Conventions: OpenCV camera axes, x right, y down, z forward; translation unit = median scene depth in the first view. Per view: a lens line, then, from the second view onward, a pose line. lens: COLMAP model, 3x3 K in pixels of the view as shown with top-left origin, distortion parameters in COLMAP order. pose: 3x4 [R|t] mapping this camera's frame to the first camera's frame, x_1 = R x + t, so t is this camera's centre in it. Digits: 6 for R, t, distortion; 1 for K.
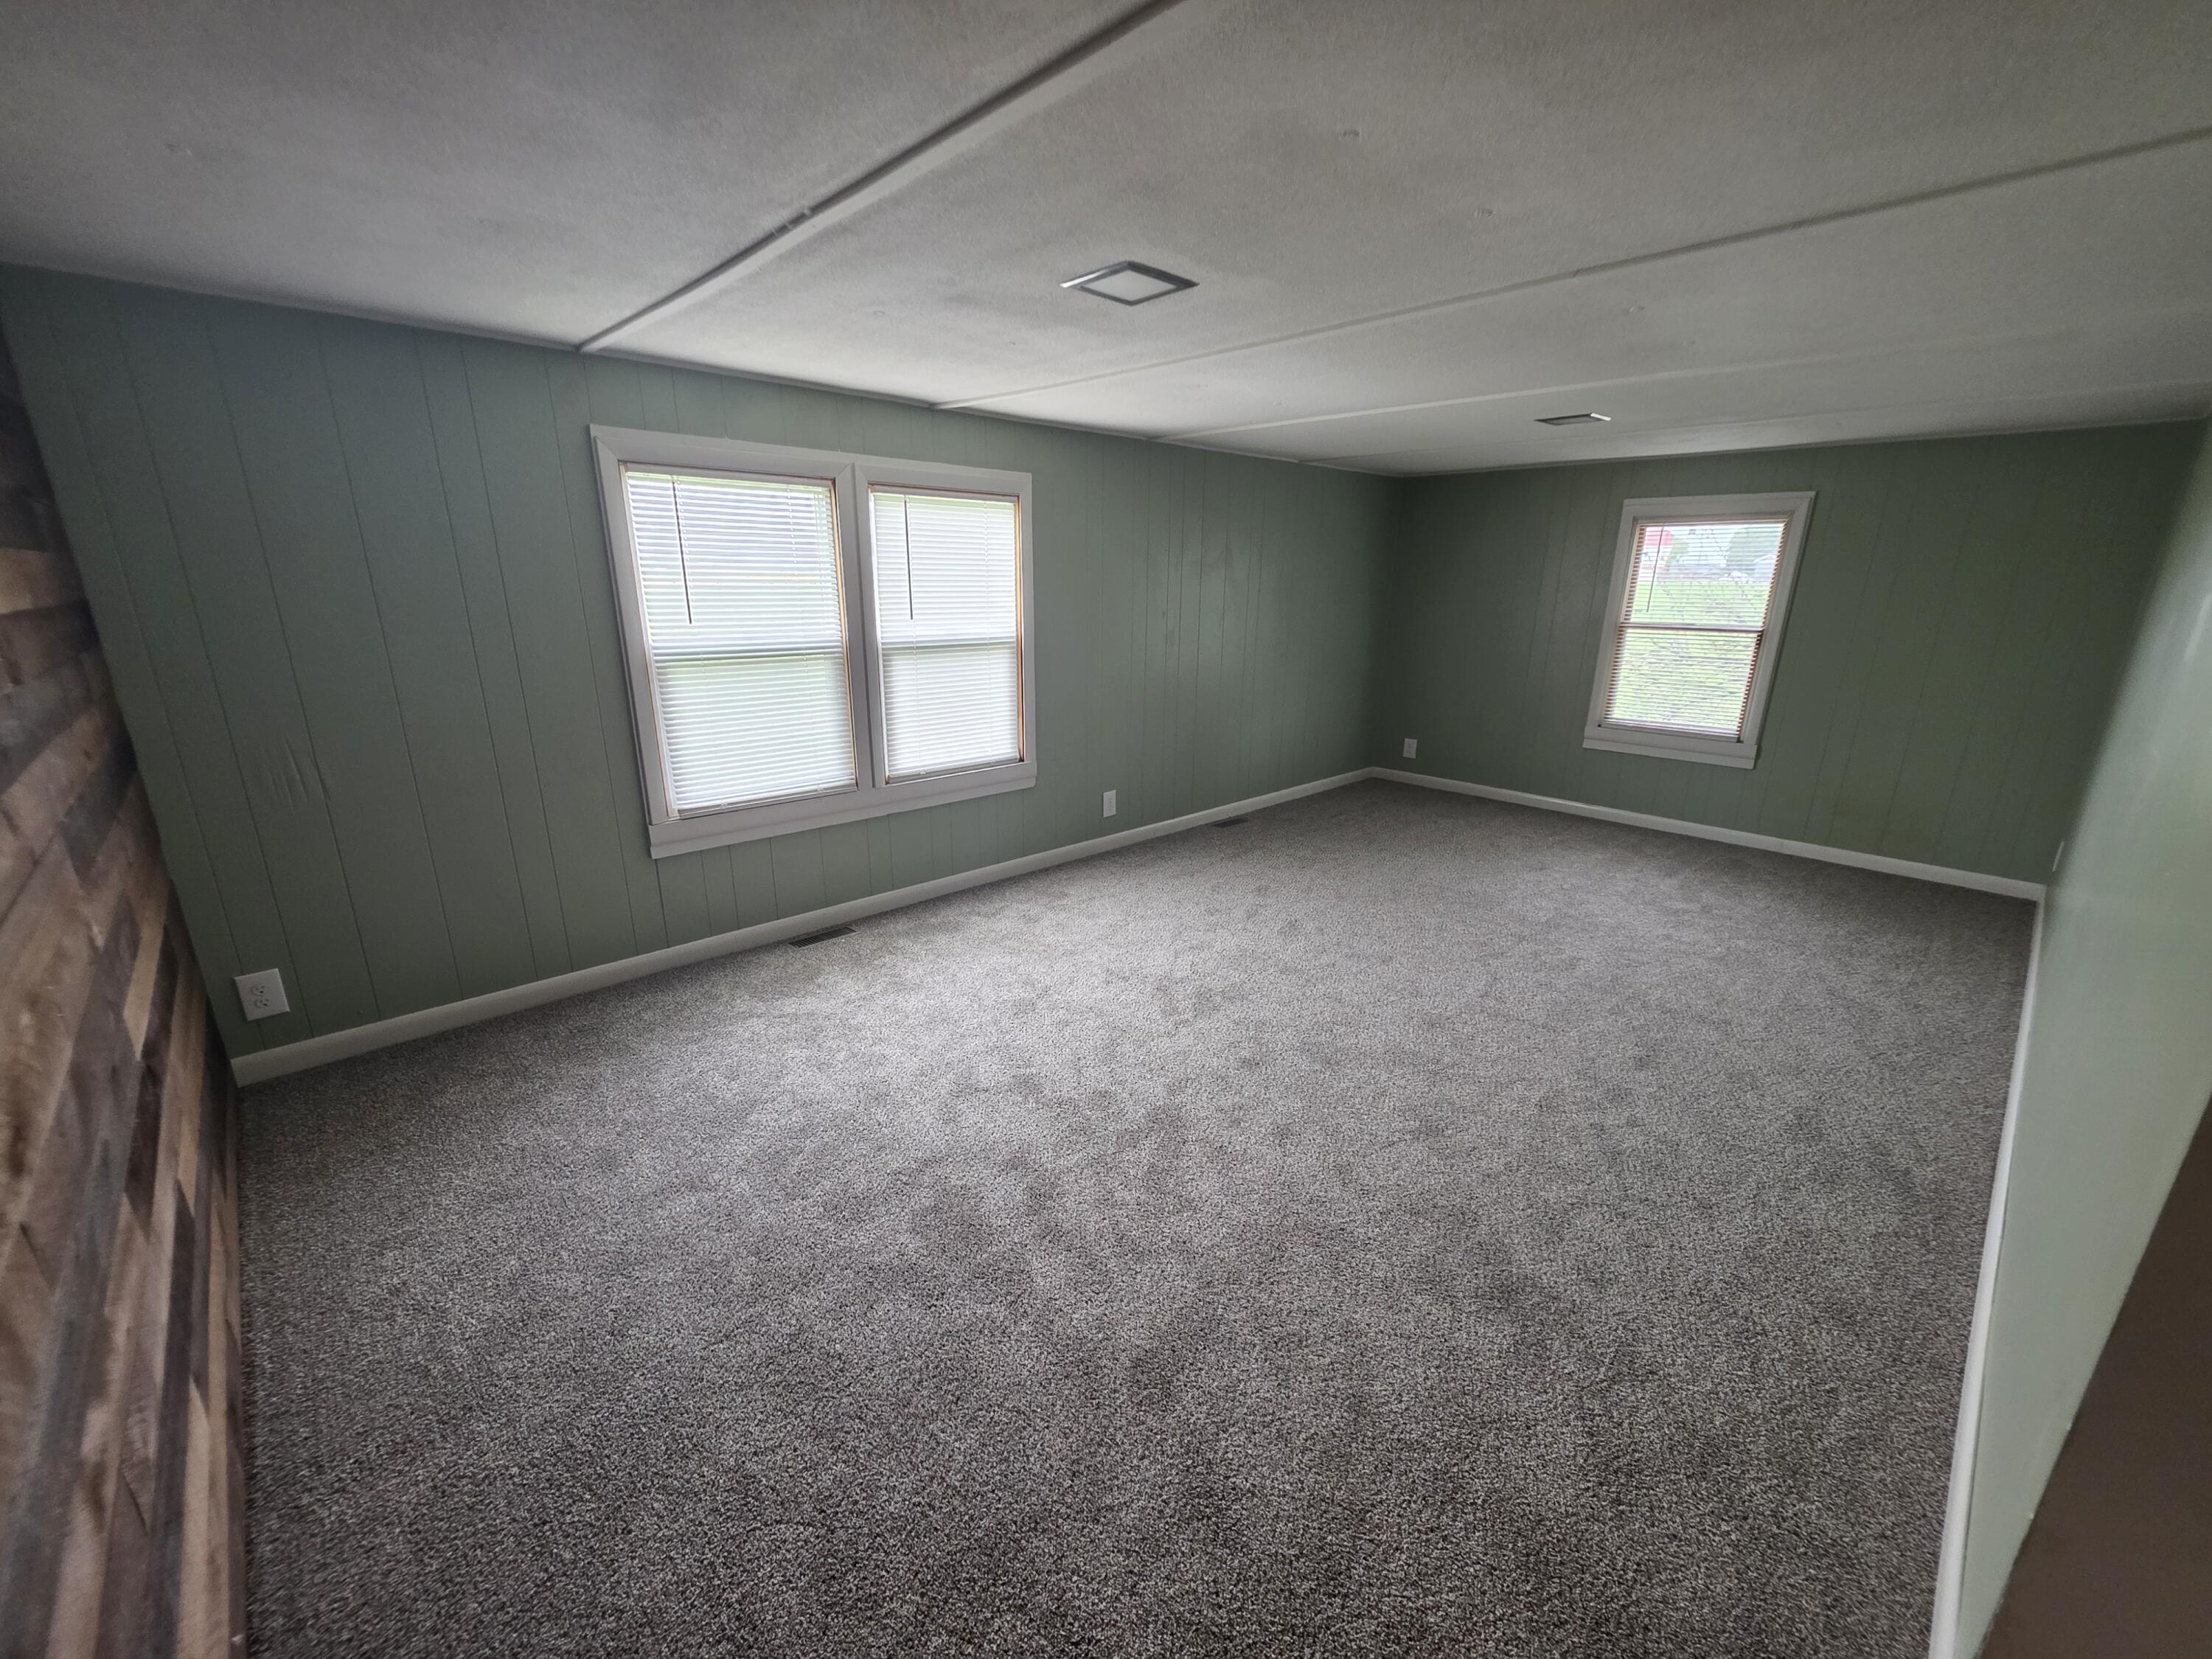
lens RADIAL K [[886.2, 0, 1100.6], [0, 886.2, 837.3], [0, 0, 1]] dist [0.002450, -0.000198]
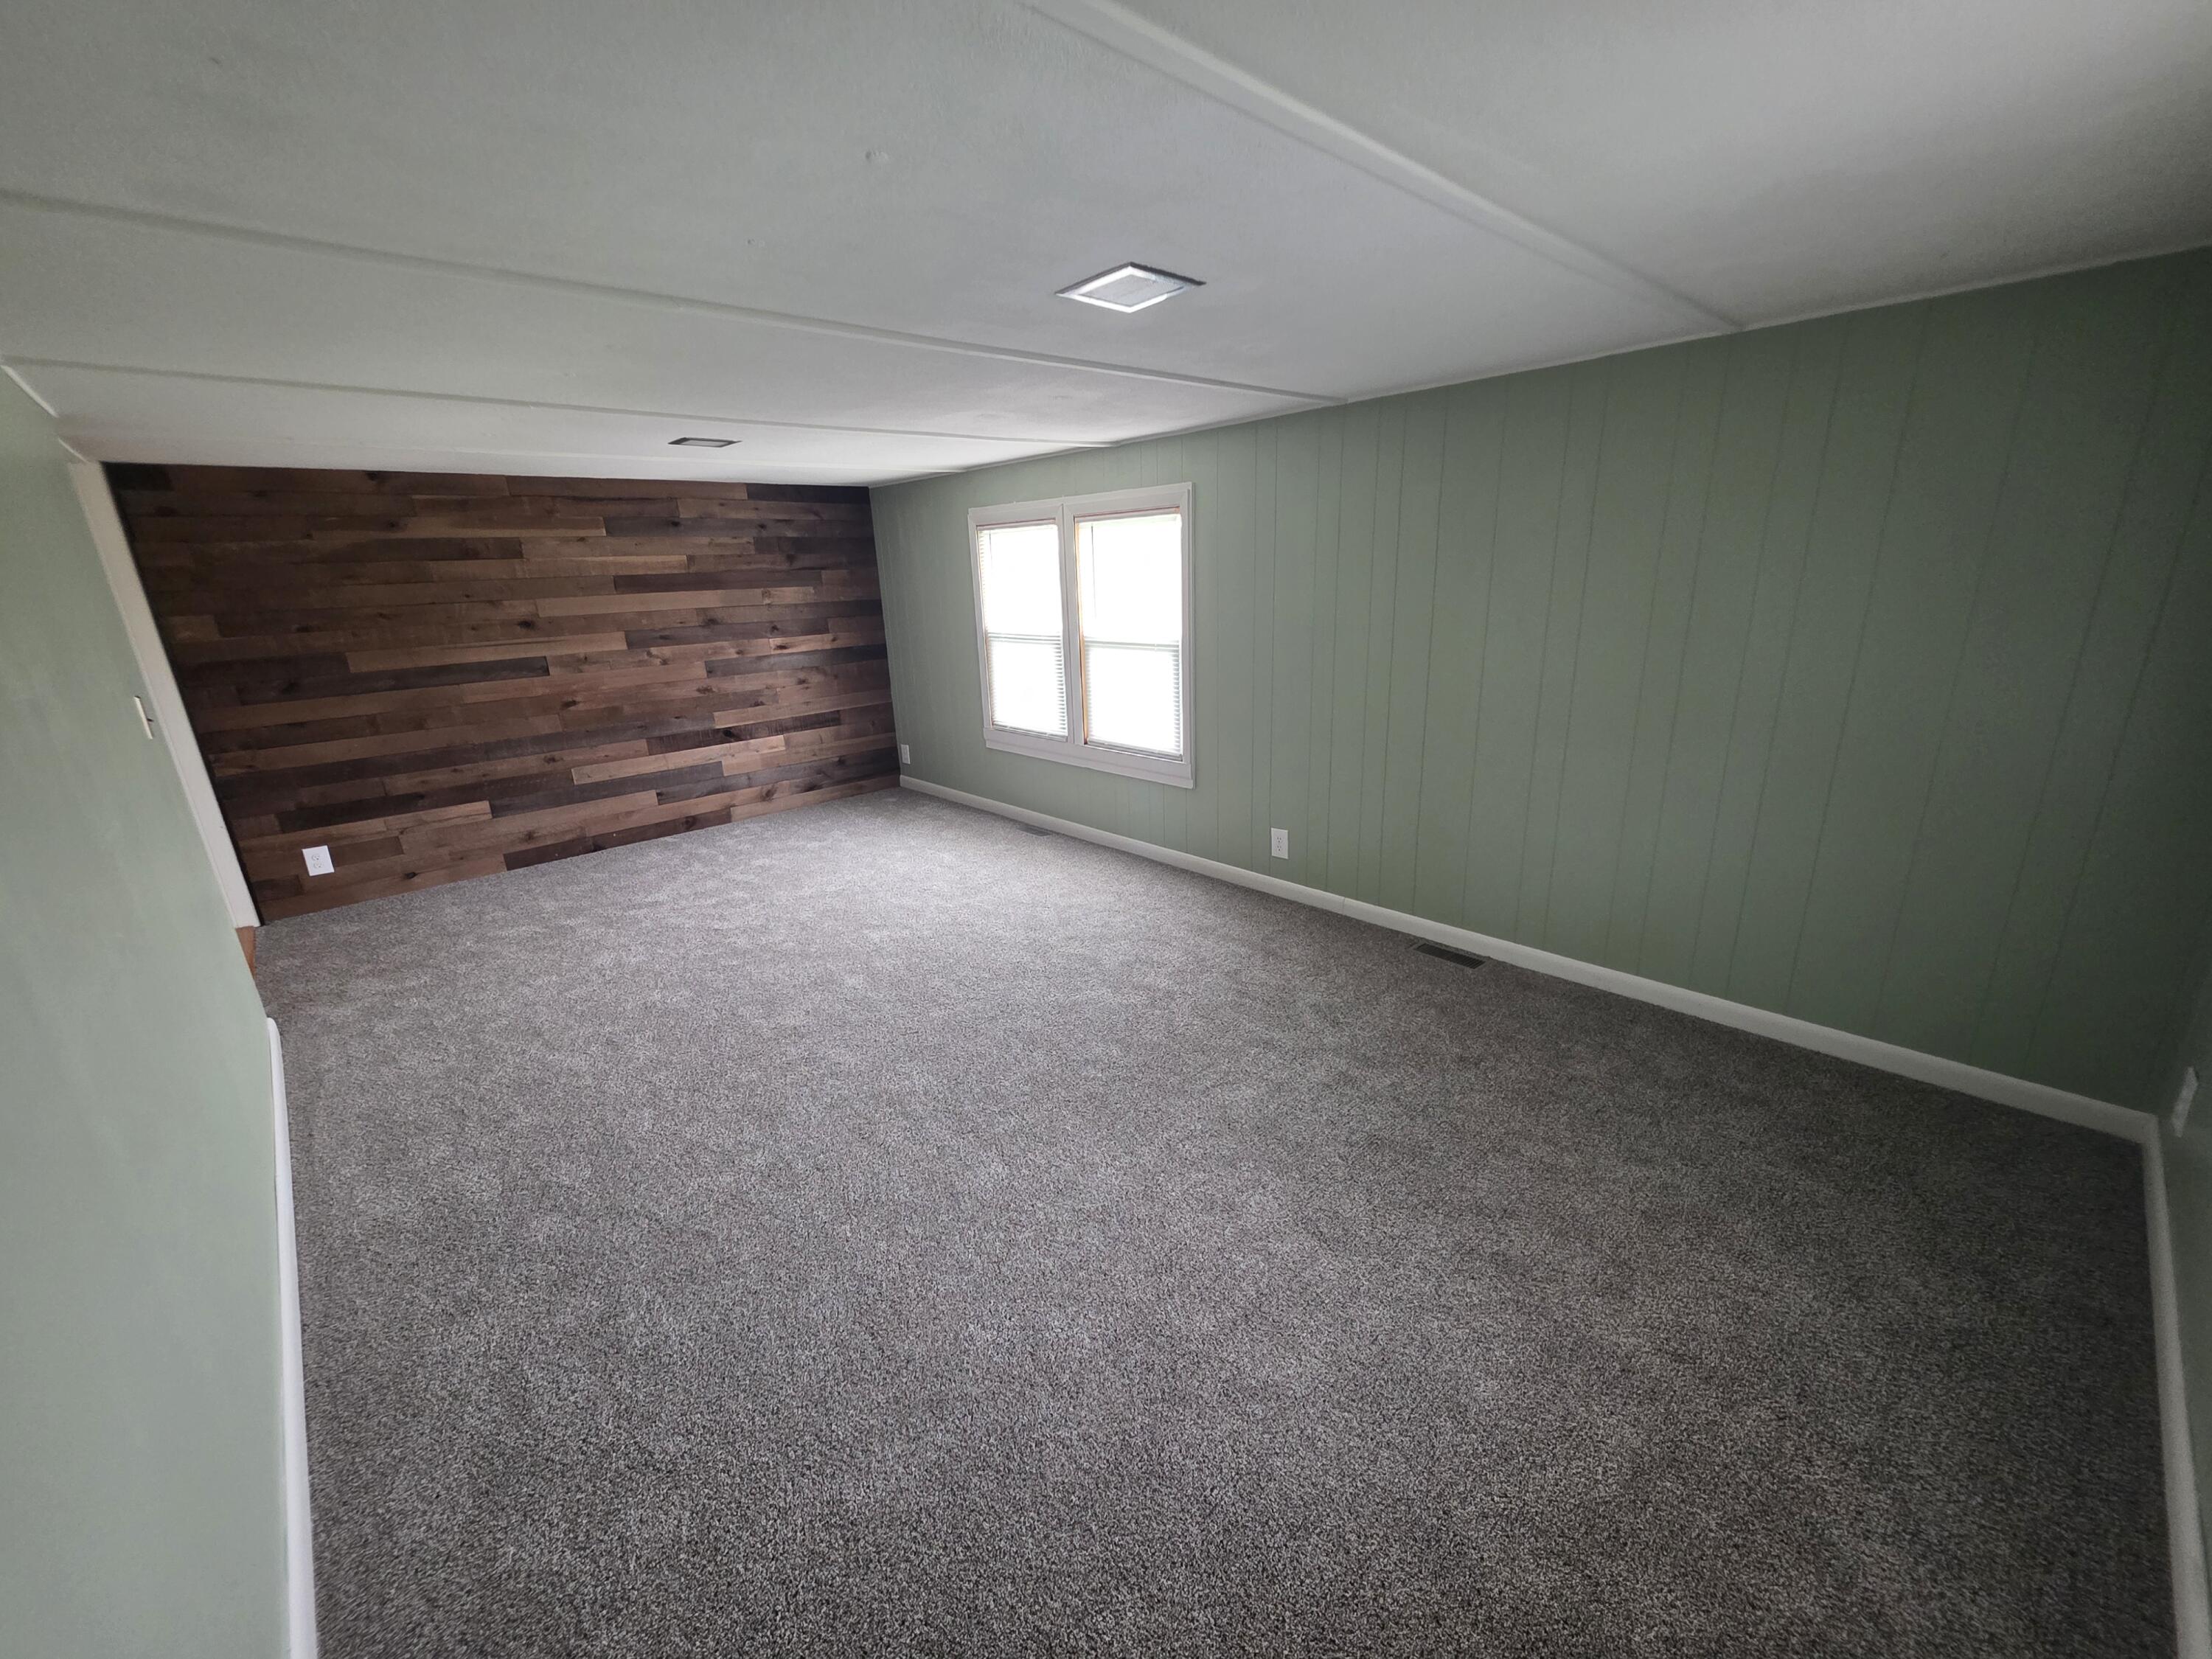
lens RADIAL K [[886.2, 0, 1100.6], [0, 886.2, 837.3], [0, 0, 1]] dist [0.002450, -0.000198]
pose [[-0.016425, 0.281251, -0.959494, 1.013059], [-0.247973, 0.928497, 0.276410, -0.287987], [0.968628, 0.242469, 0.054492, 0.948470]]
